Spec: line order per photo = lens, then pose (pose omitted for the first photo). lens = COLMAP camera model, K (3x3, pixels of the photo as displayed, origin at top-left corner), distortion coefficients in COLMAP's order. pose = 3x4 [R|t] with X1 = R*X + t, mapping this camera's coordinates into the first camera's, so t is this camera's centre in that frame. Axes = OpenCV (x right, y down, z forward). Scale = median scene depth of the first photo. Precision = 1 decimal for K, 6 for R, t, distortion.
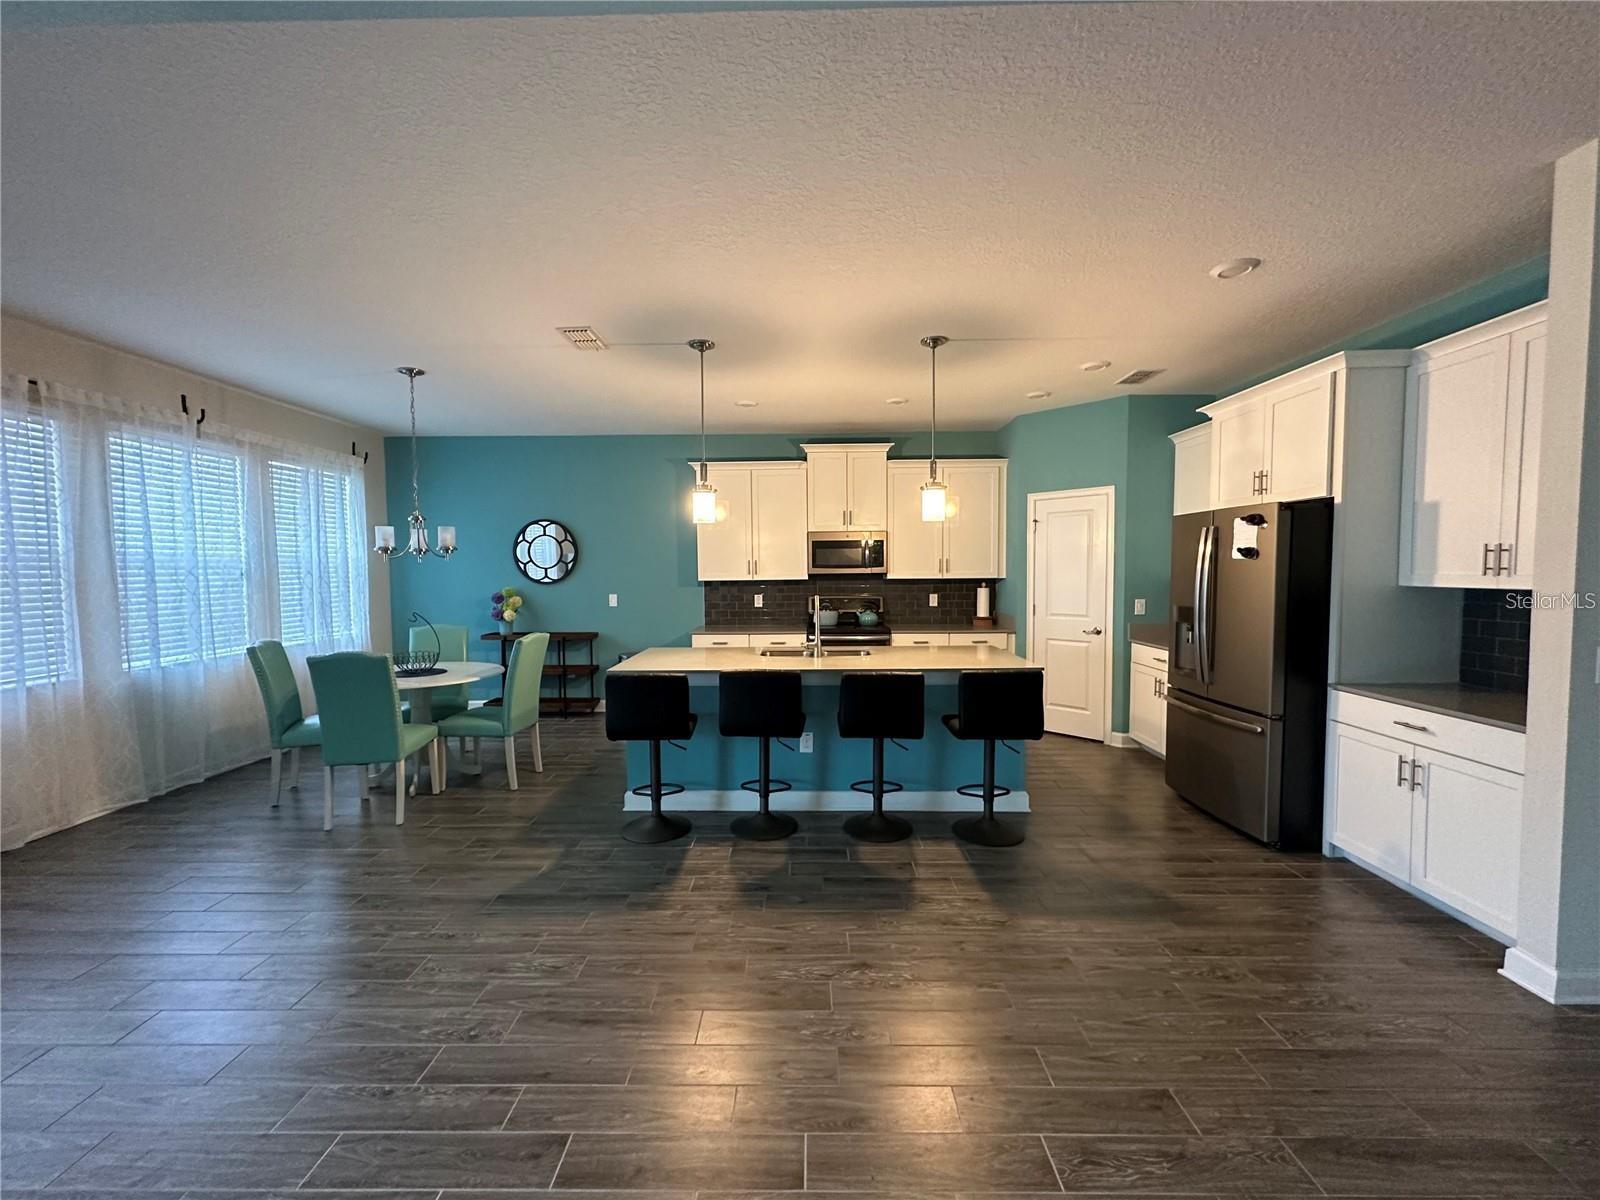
lens RADIAL K [[639.1, 0, 797.7], [0, 639.1, 598.0], [0, 0, 1]] dist [-0.000953, 0.000808]
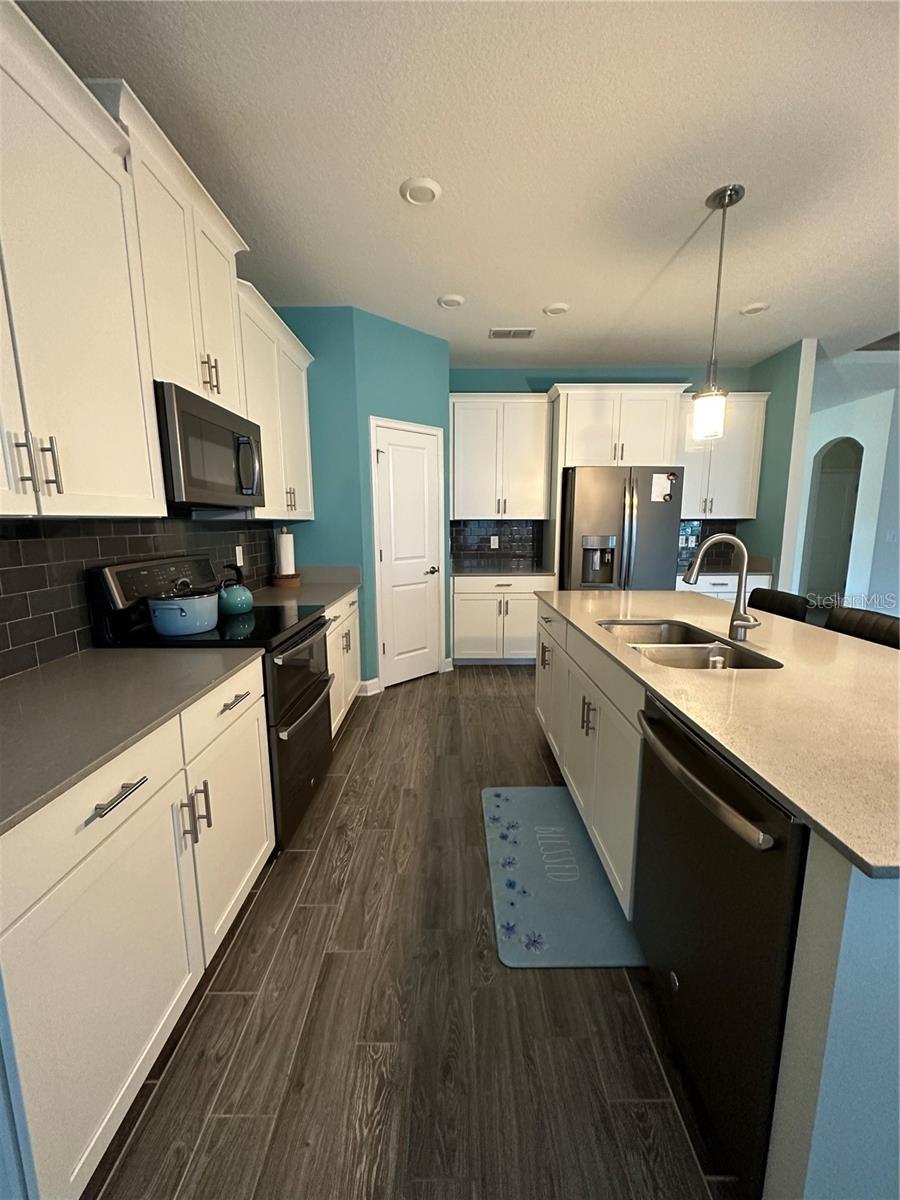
lens RADIAL K [[479.4, 0, 450.3], [0, 479.4, 594.9], [0, 0, 1]] dist [-0.000953, 0.000808]
pose [[-0.008632, -0.140840, 0.989995, -0.365171], [0.053003, 0.988575, 0.141100, -0.020709], [-0.998557, 0.053690, -0.001068, 1.165765]]
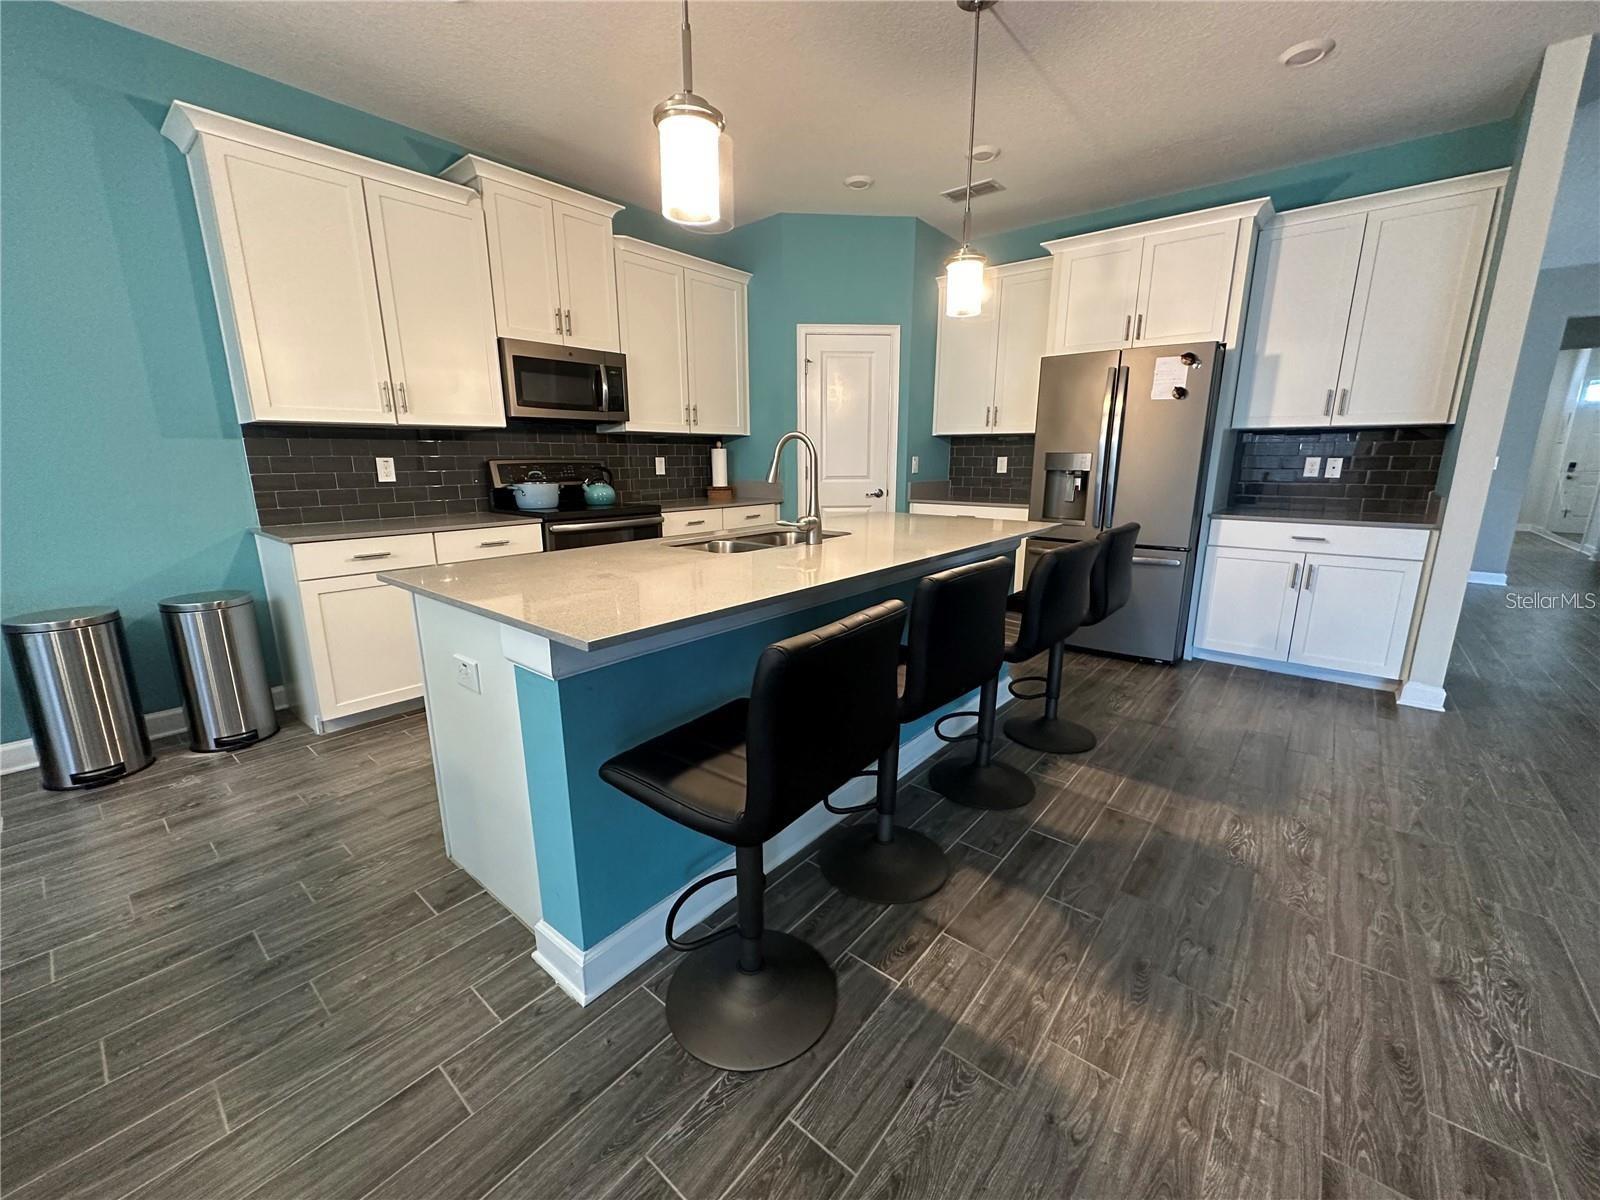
lens RADIAL K [[639.1, 0, 797.7], [0, 639.1, 598.0], [0, 0, 1]] dist [-0.000953, 0.000808]
pose [[0.628189, -0.162035, 0.761001, -0.382869], [0.033431, 0.982792, 0.181663, 0.034589], [-0.777342, -0.088677, 0.622797, 0.609592]]
